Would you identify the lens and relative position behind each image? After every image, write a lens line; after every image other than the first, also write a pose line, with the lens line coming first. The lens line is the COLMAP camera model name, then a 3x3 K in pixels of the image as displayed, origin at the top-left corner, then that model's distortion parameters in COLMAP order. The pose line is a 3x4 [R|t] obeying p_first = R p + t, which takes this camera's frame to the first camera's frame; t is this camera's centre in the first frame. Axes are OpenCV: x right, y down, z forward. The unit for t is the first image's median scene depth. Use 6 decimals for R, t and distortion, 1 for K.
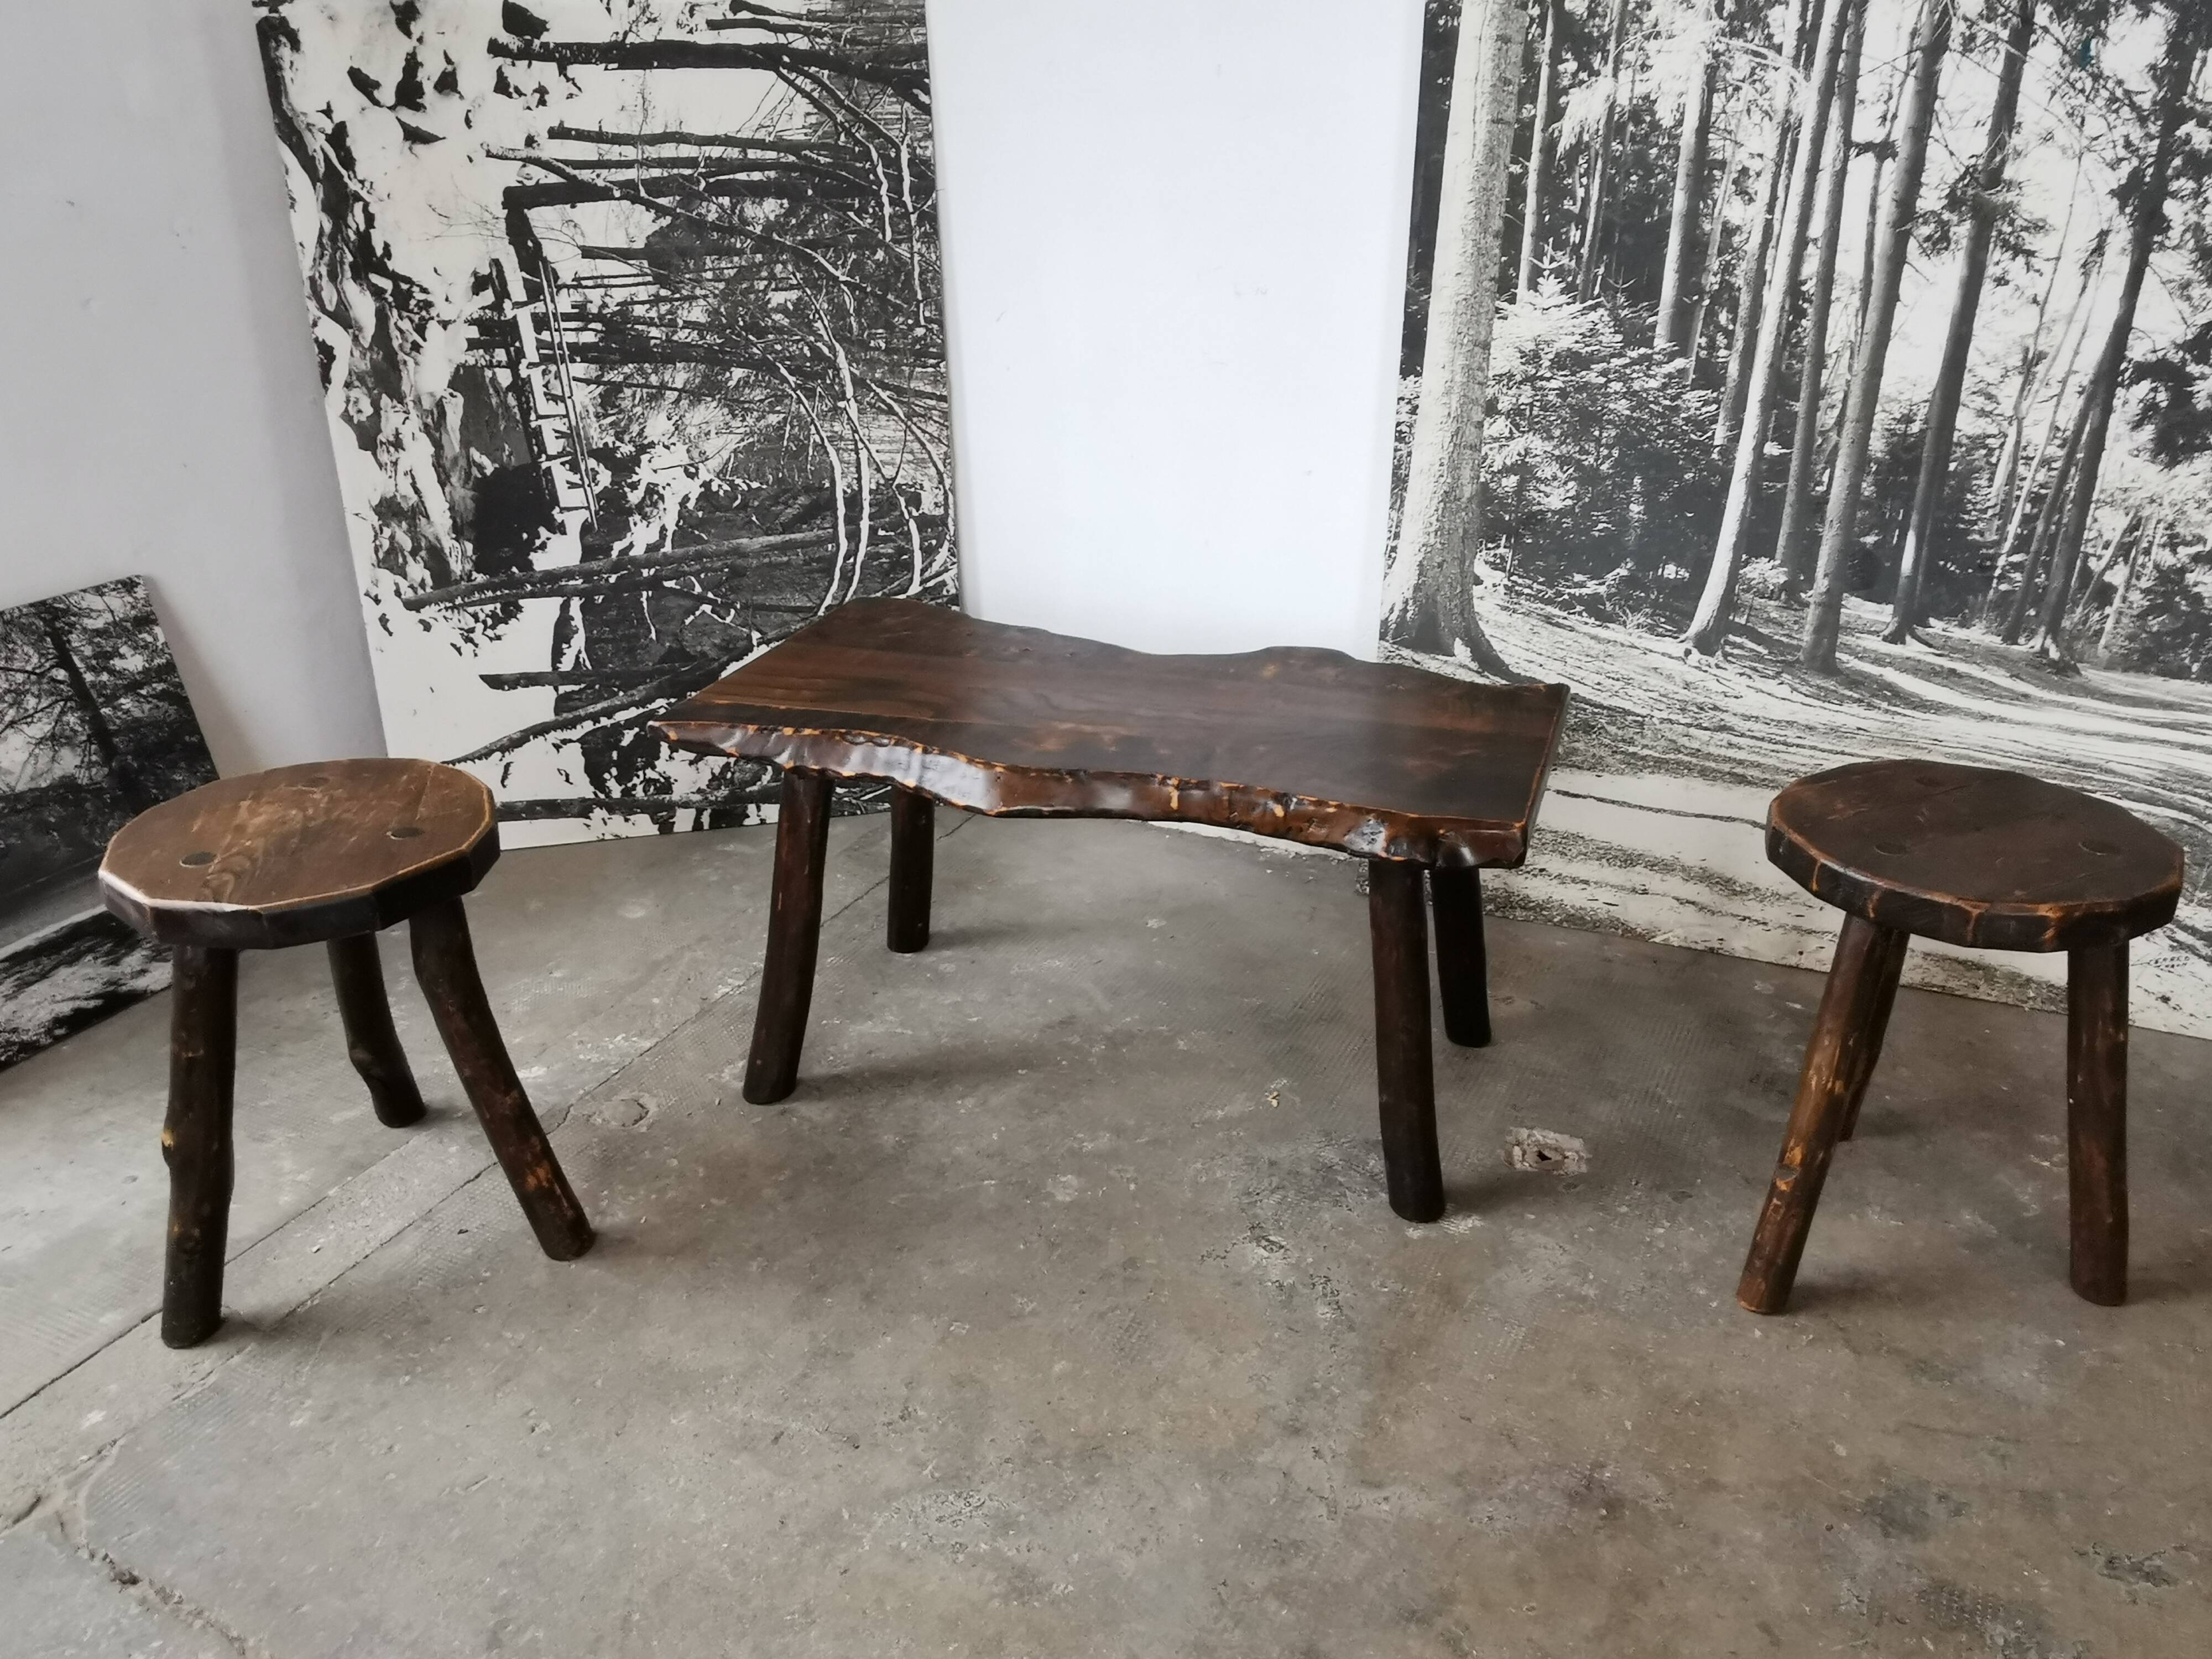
lens RADIAL K [[1678.8, 0, 1128.6], [0, 1678.8, 826.9], [0, 0, 1]] dist [0.000247, -0.062585]
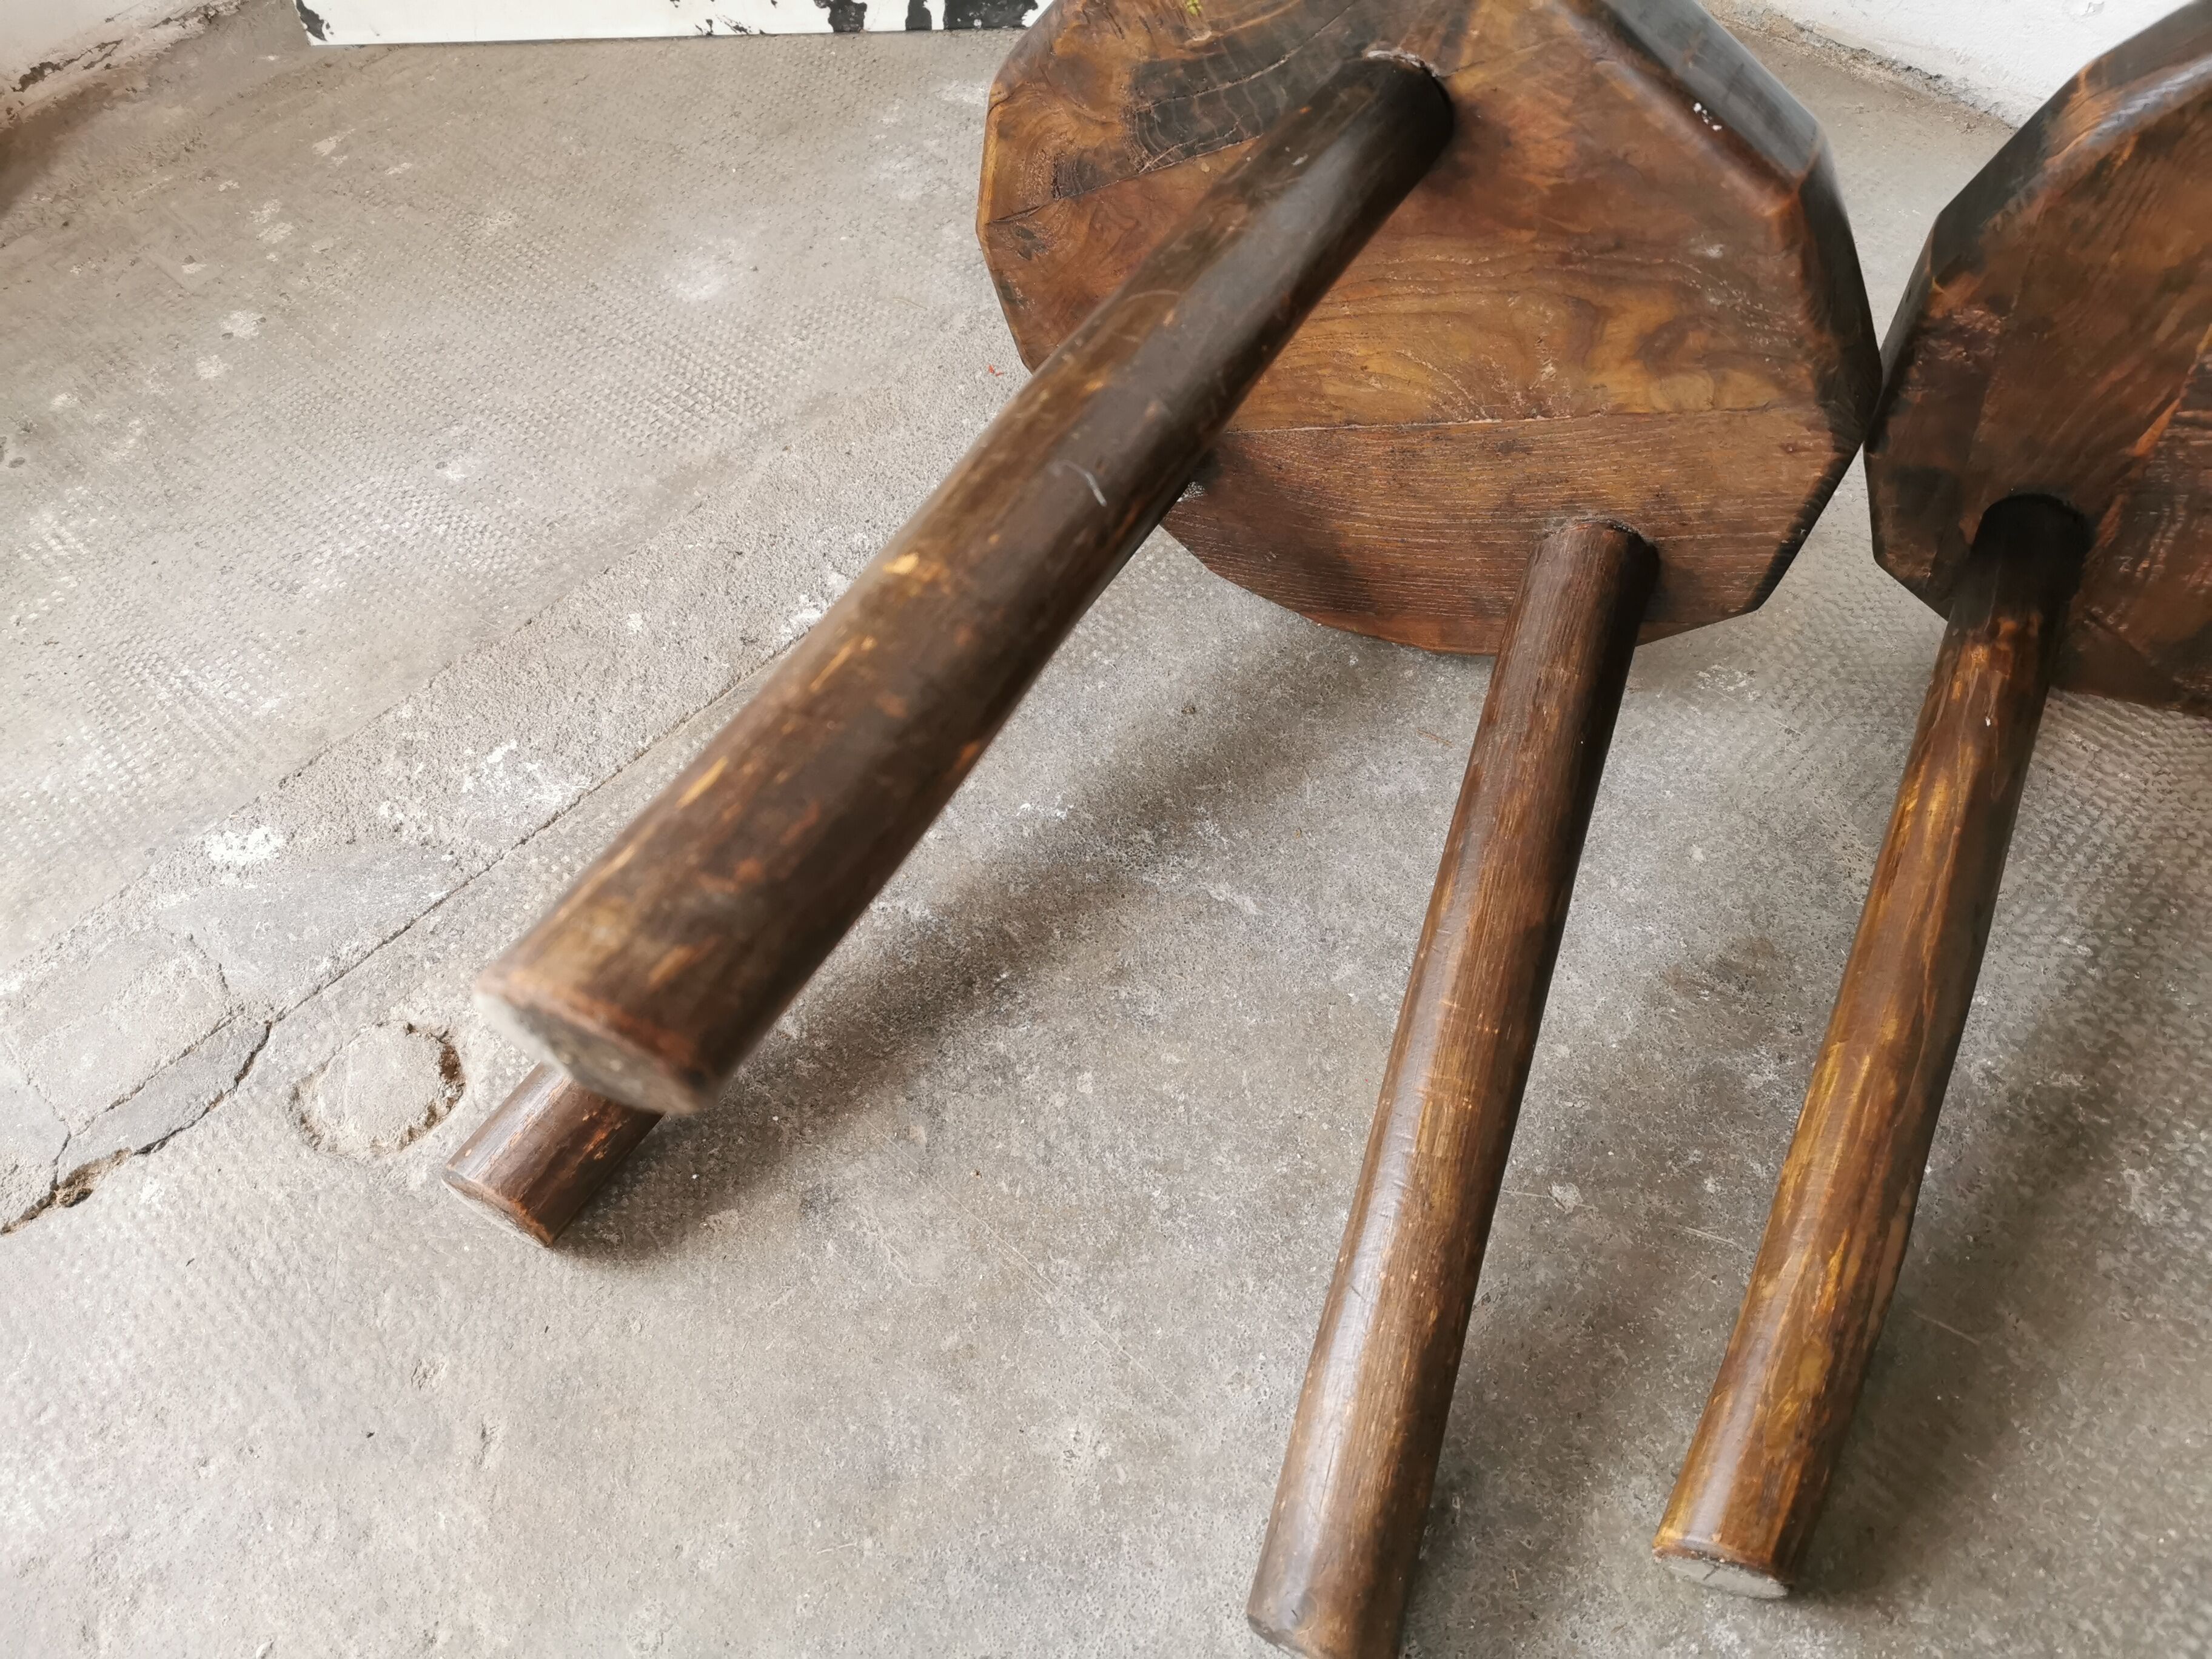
lens RADIAL K [[1702.9, 0, 1092.8], [0, 1702.9, 853.7], [0, 0, 1]] dist [0.089153, -0.136349]
pose [[0.943464, 0.225107, -0.243316, -0.067421], [-0.070537, 0.853570, 0.516181, -0.053369], [0.323883, -0.469835, 0.821191, 0.606312]]
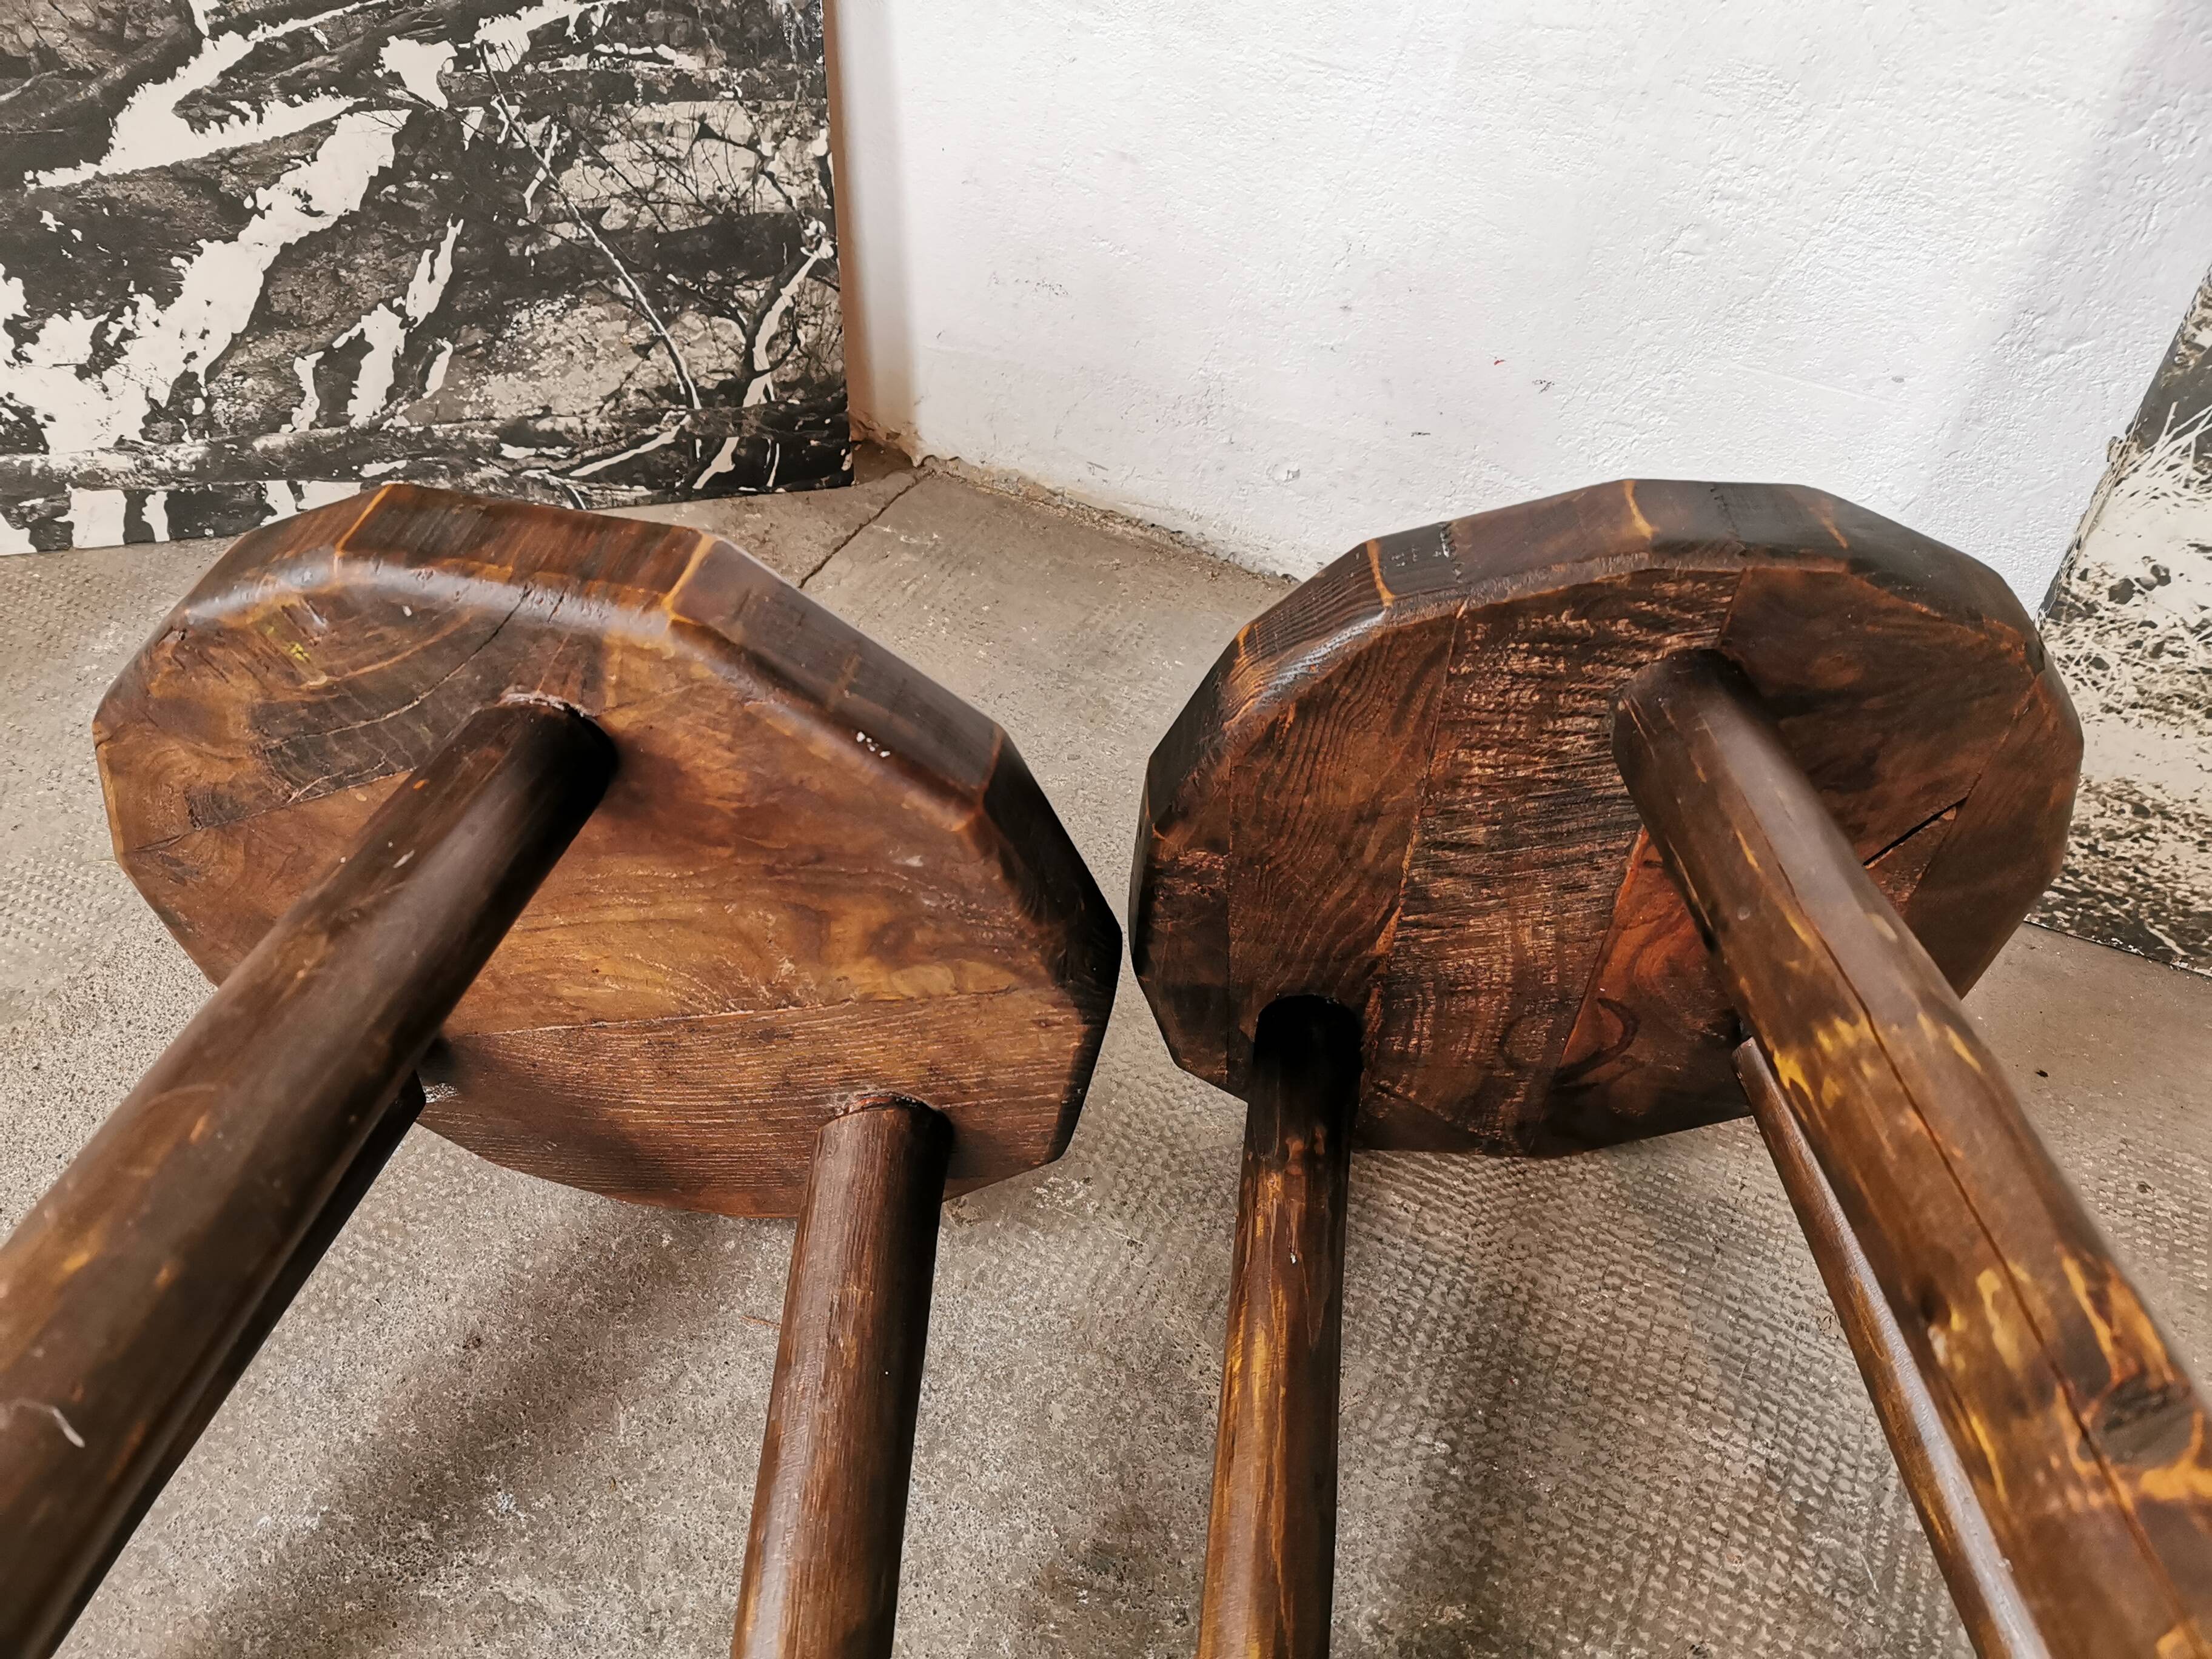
lens RADIAL K [[1708.9, 0, 1083.5], [0, 1708.9, 818.4], [0, 0, 1]] dist [0.068317, -0.100474]
pose [[0.998584, 0.051353, 0.013899, -0.045736], [-0.053101, 0.946092, 0.319515, -0.083721], [0.003259, -0.319801, 0.947479, 0.655356]]
